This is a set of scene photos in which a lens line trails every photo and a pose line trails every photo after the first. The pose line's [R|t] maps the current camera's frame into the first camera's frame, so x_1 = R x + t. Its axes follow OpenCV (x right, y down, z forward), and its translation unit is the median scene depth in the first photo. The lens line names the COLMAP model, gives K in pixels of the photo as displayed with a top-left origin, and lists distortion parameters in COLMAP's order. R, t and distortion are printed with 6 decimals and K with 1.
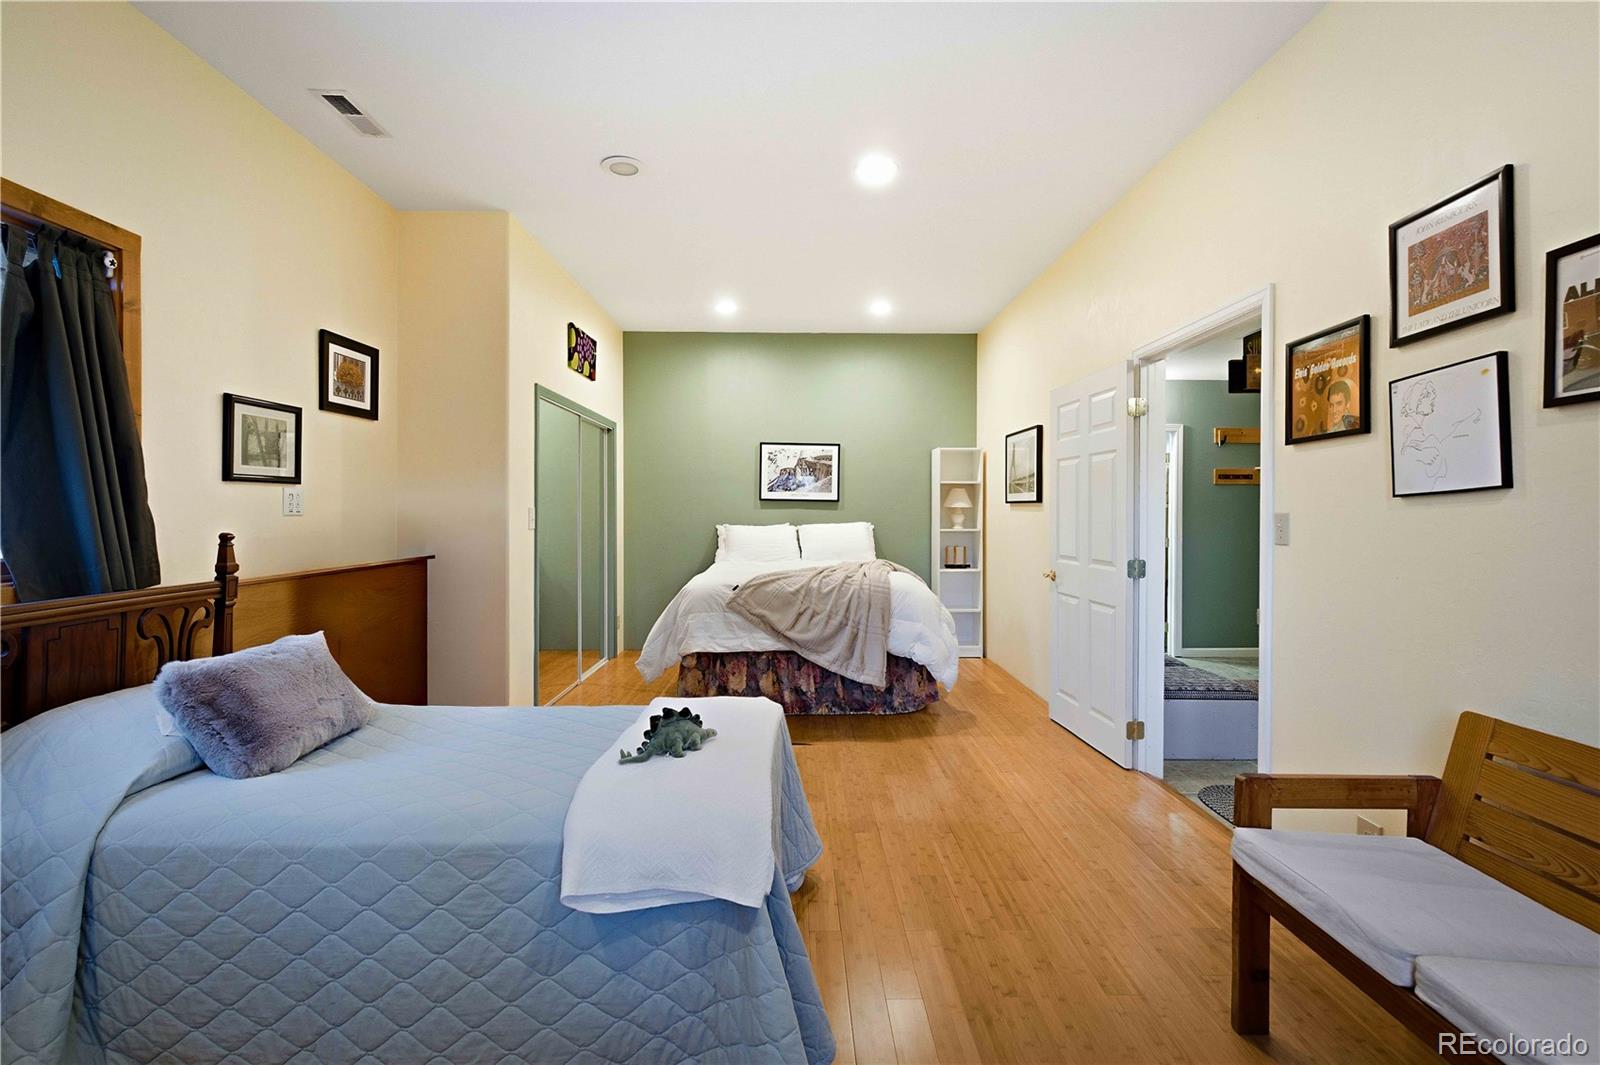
lens RADIAL K [[725.1, 0, 799.9], [0, 725.1, 521.5], [0, 0, 1]] dist [-0.001182, -0.000354]
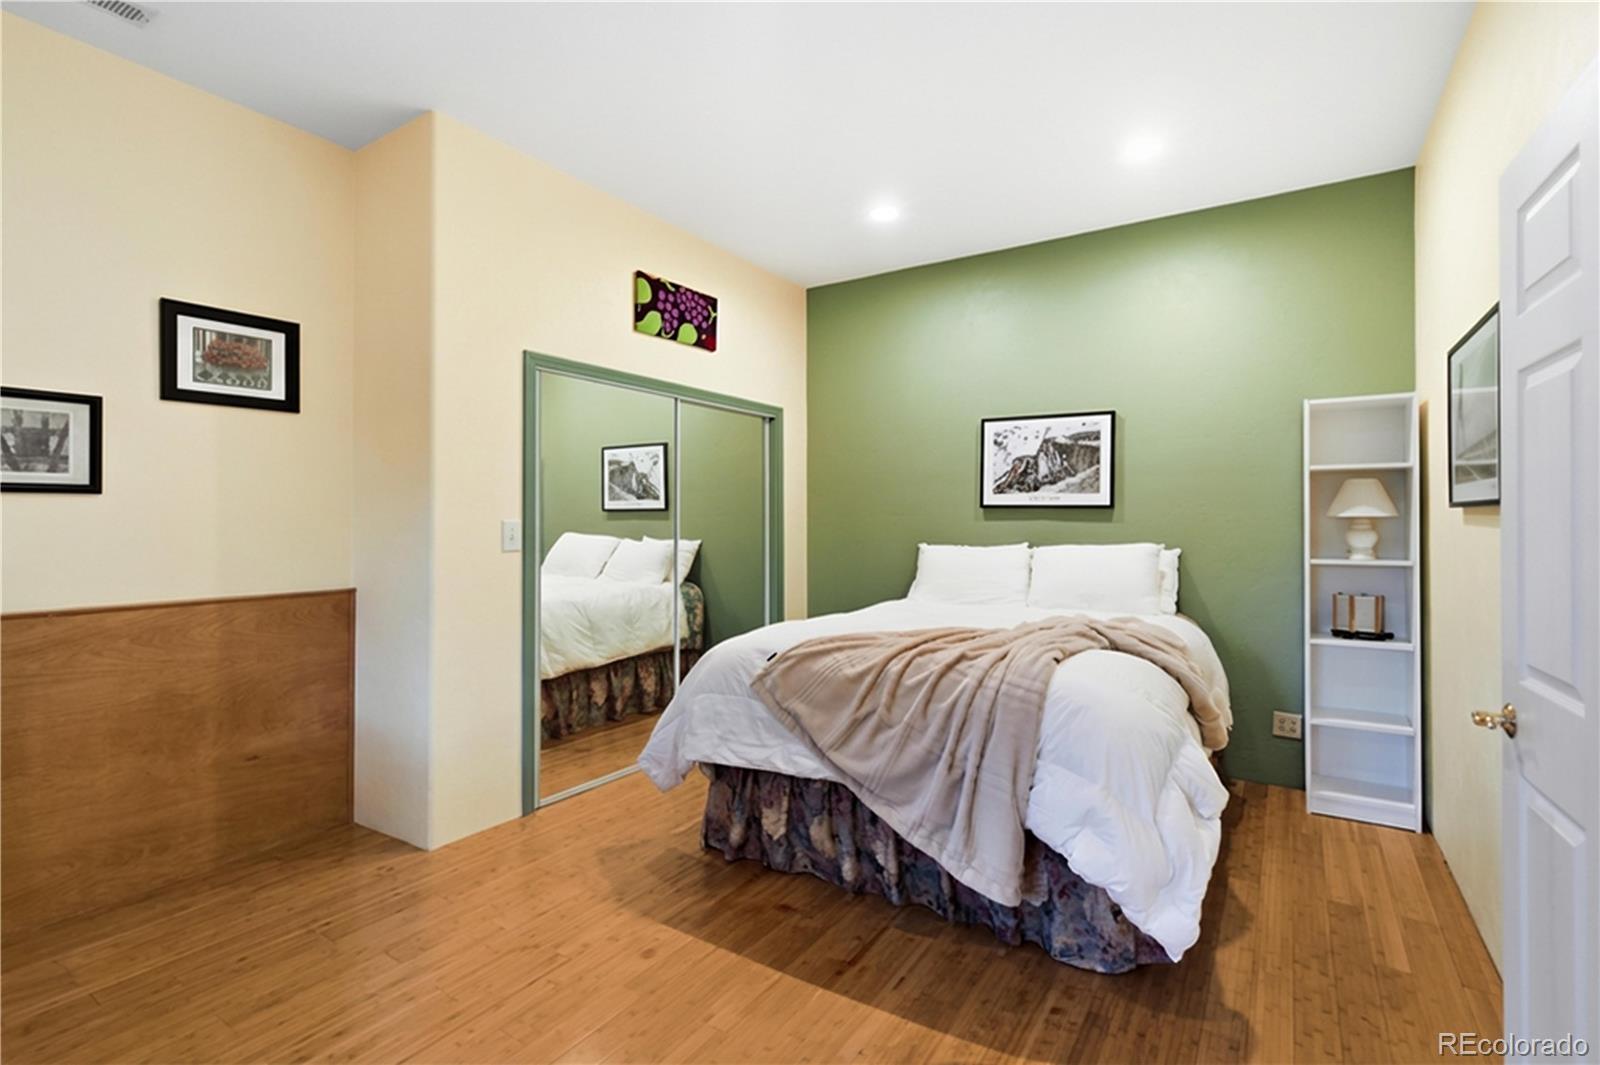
lens RADIAL K [[725.1, 0, 799.9], [0, 725.1, 521.5], [0, 0, 1]] dist [-0.001182, -0.000354]
pose [[0.824773, -0.000694, -0.565464, 0.262627], [-0.006562, 0.999920, -0.010798, -0.011986], [0.565426, 0.012616, 0.824702, 0.533882]]
